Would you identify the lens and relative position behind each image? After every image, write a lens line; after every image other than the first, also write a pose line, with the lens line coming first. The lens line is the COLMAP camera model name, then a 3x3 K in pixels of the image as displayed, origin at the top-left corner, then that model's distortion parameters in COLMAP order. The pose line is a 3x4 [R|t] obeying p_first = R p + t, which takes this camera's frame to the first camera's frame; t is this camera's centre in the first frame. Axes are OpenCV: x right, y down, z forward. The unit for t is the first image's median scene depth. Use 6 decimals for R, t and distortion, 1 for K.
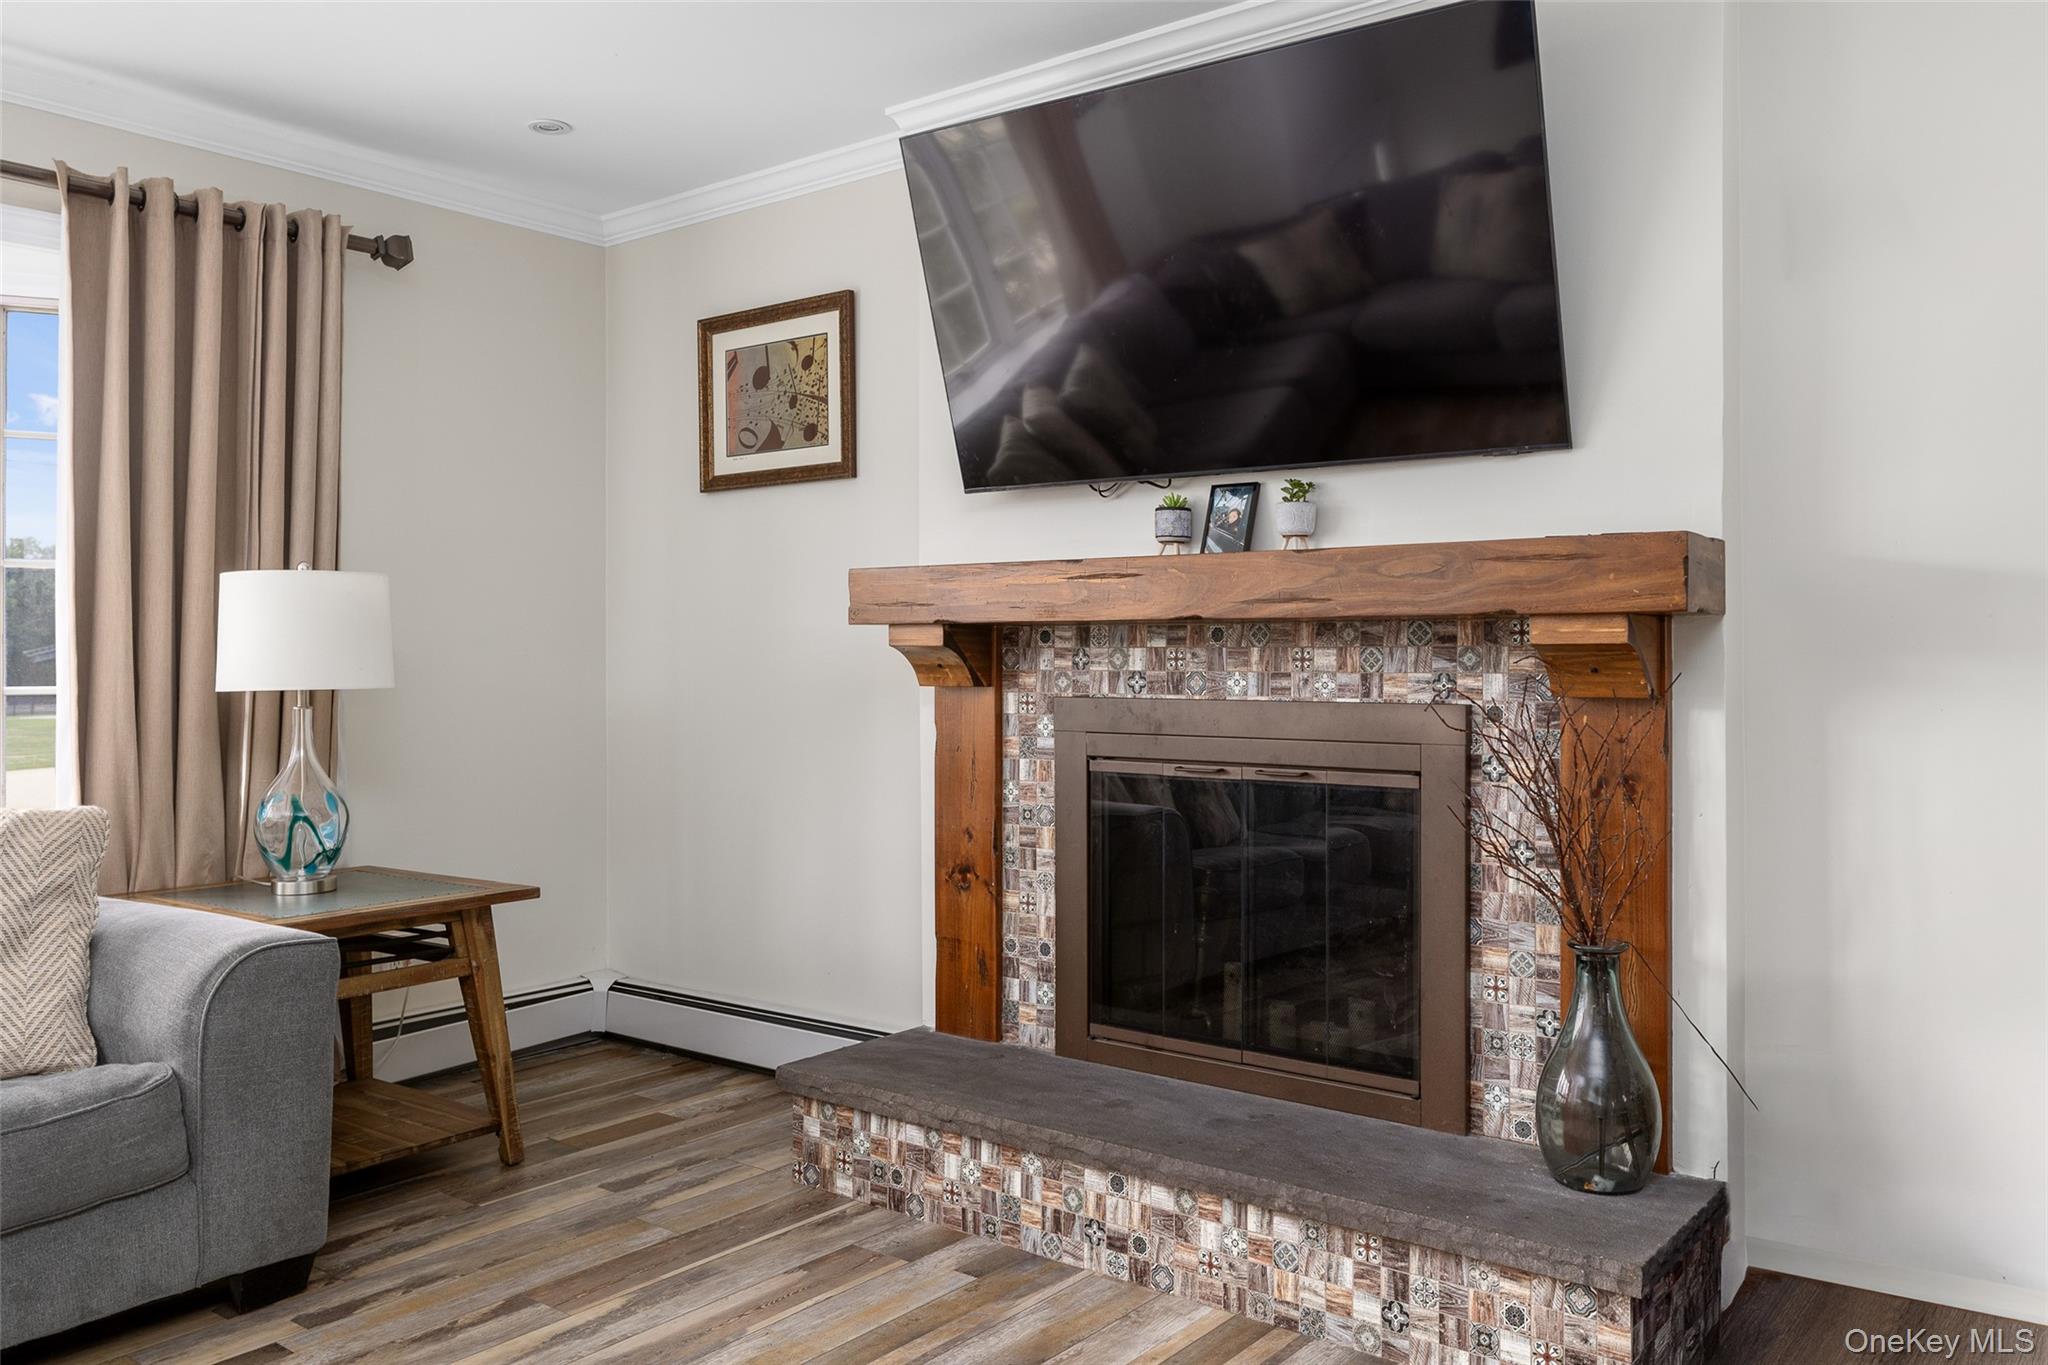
lens RADIAL K [[1525.8, 0, 1032.1], [0, 1525.8, 681.7], [0, 0, 1]] dist [-0.007141, -0.003990]
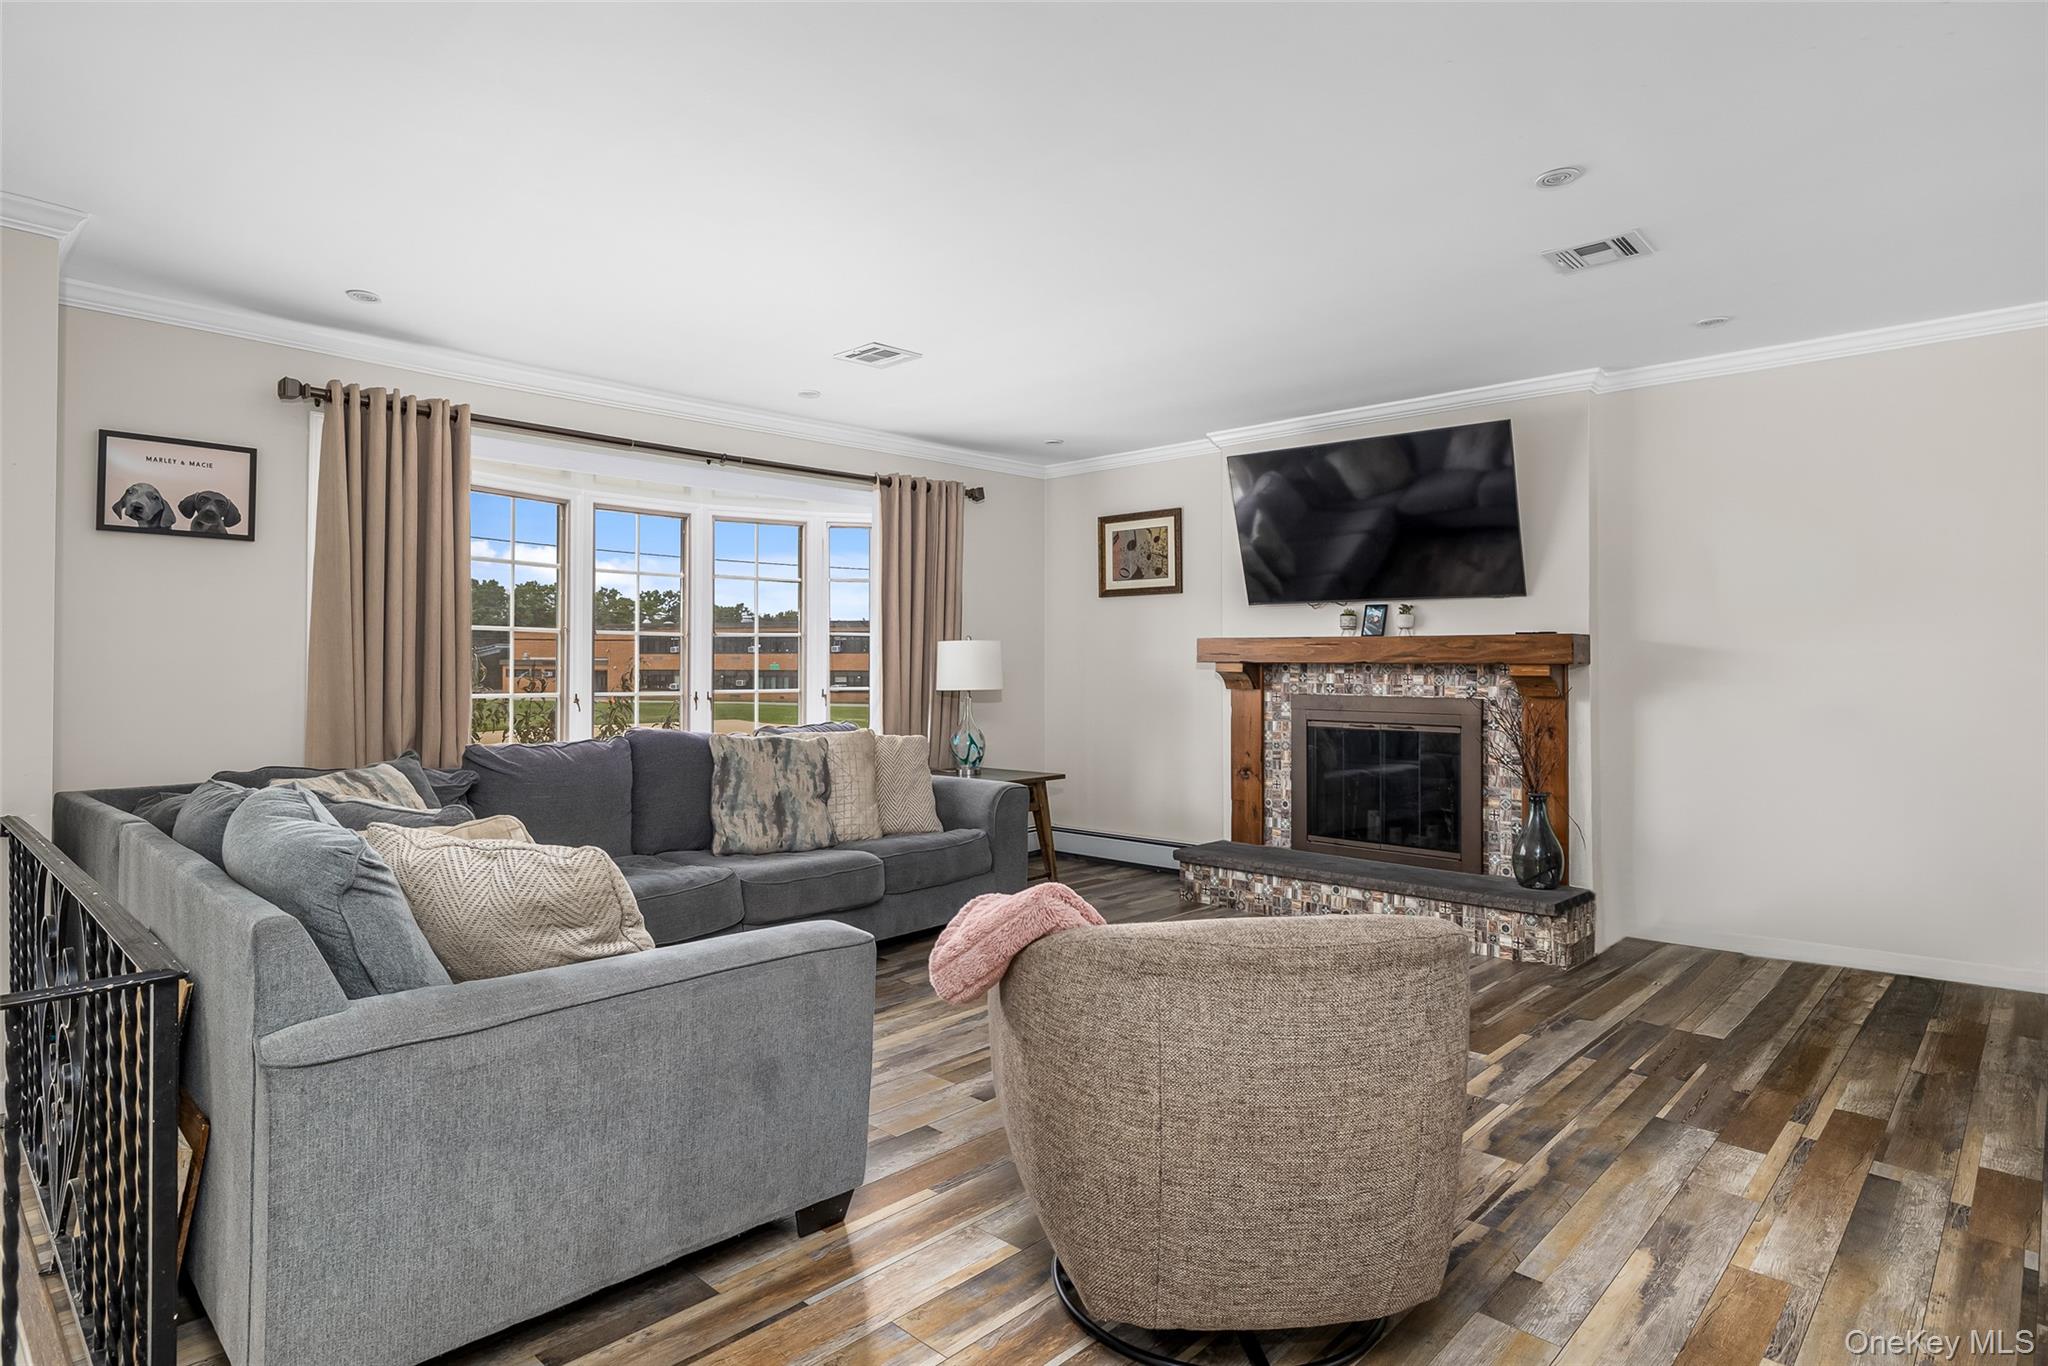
lens RADIAL K [[1111.2, 0, 974.4], [0, 1111.2, 666.5], [0, 0, 1]] dist [-0.014812, 0.001706]
pose [[0.993717, 0.003388, -0.111872, -0.295369], [-0.004589, 0.999935, -0.010477, -0.013236], [0.111829, 0.010924, 0.993667, -0.780195]]
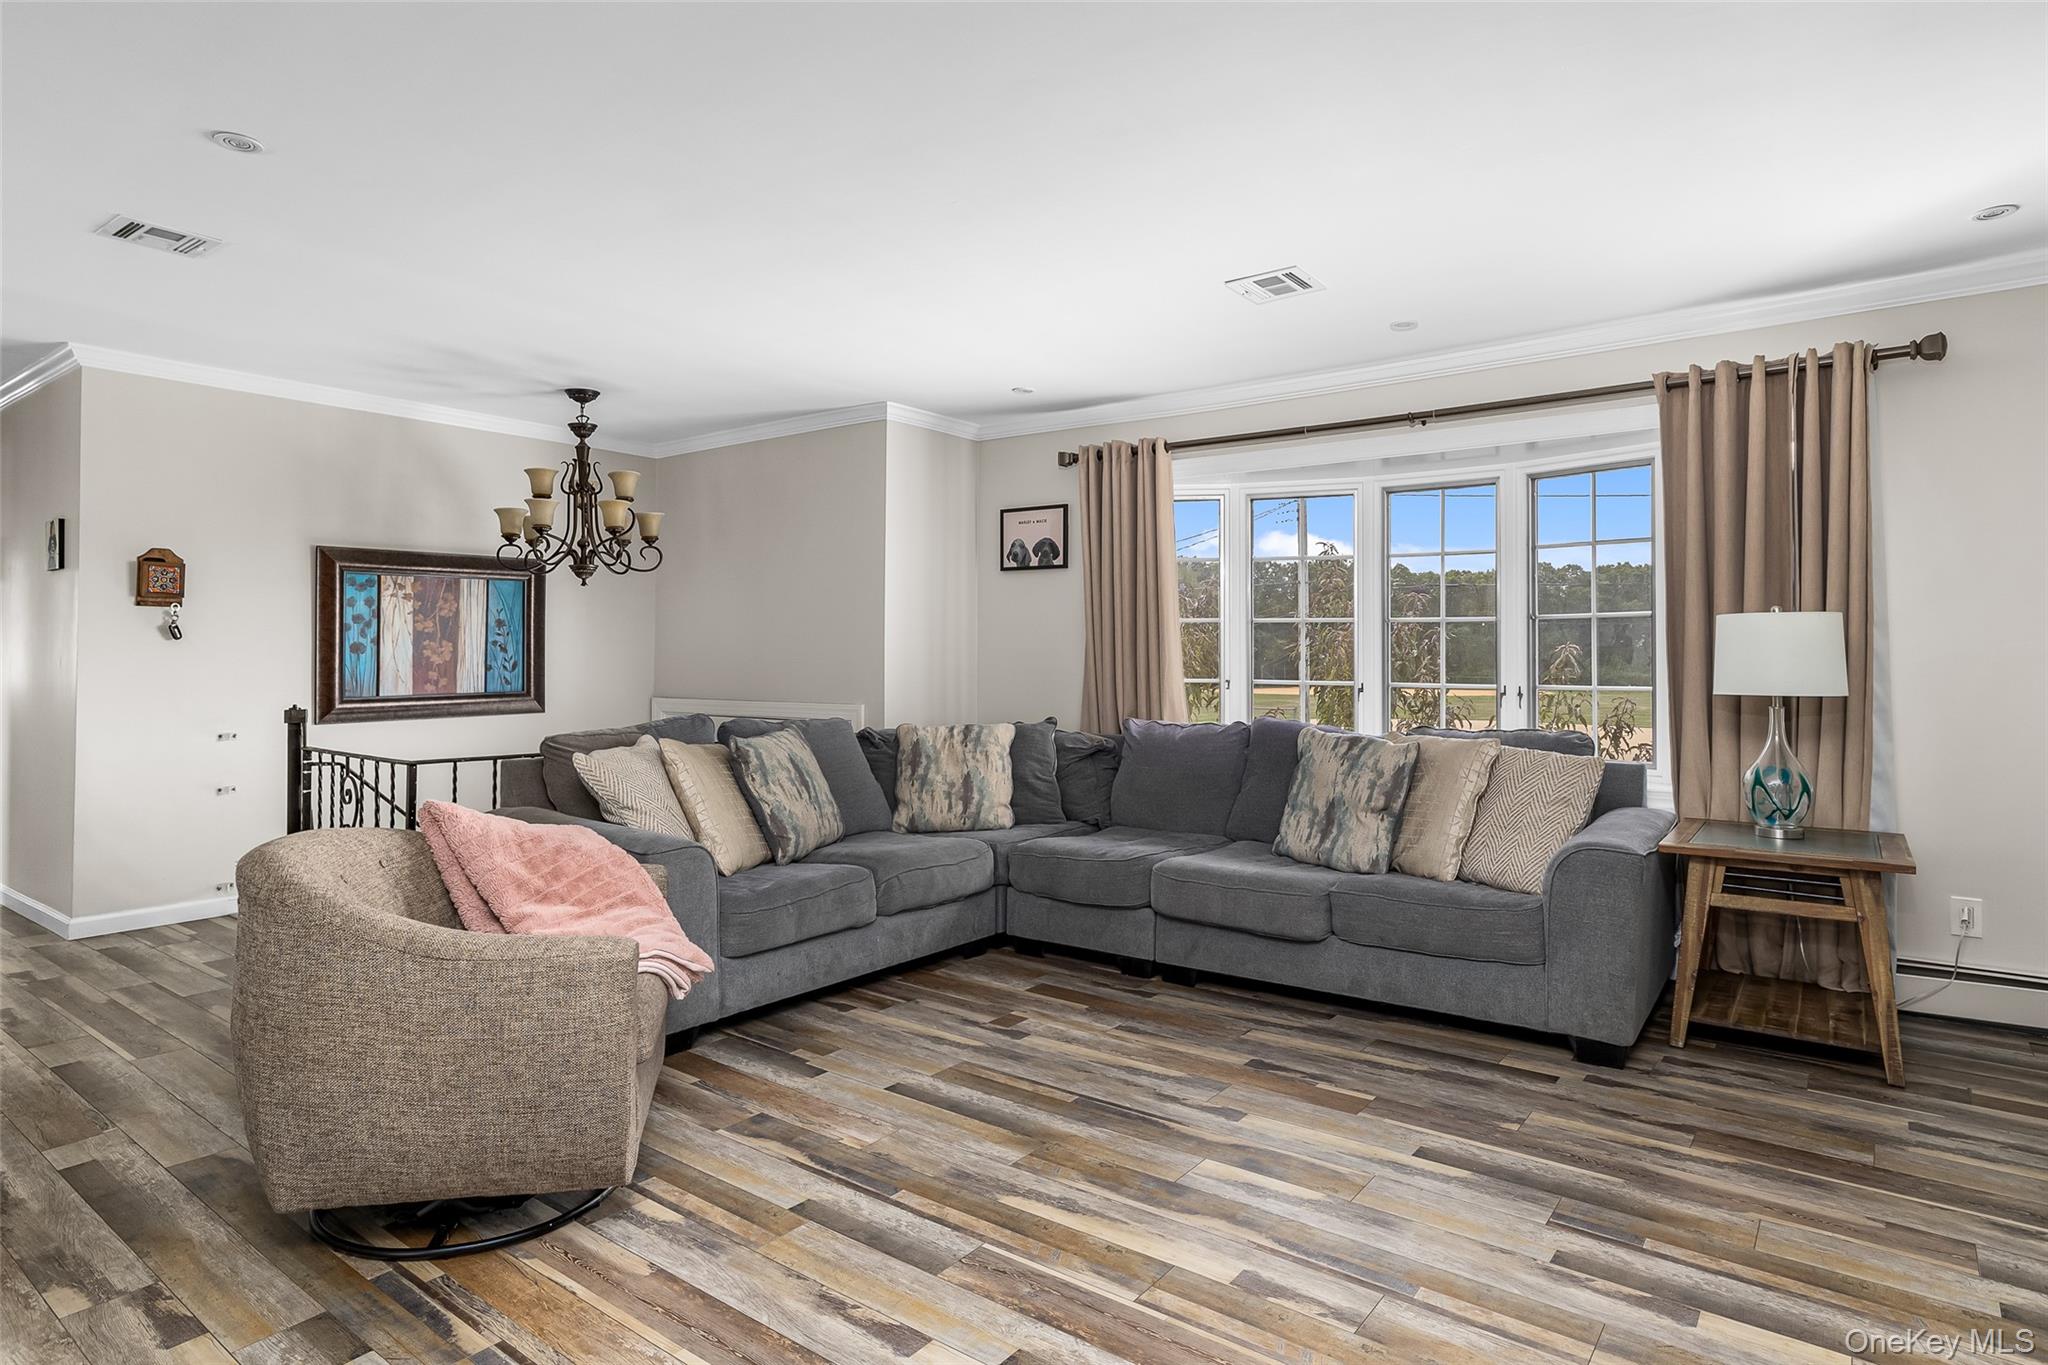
lens RADIAL K [[1118.7, 0, 1056.0], [0, 1118.7, 659.6], [0, 0, 1]] dist [0.005955, 0.002273]
pose [[0.030586, 0.013730, -0.999438, 0.602830], [-0.009948, 0.999860, 0.013432, -0.039026], [0.999483, 0.009531, 0.030719, 0.313878]]
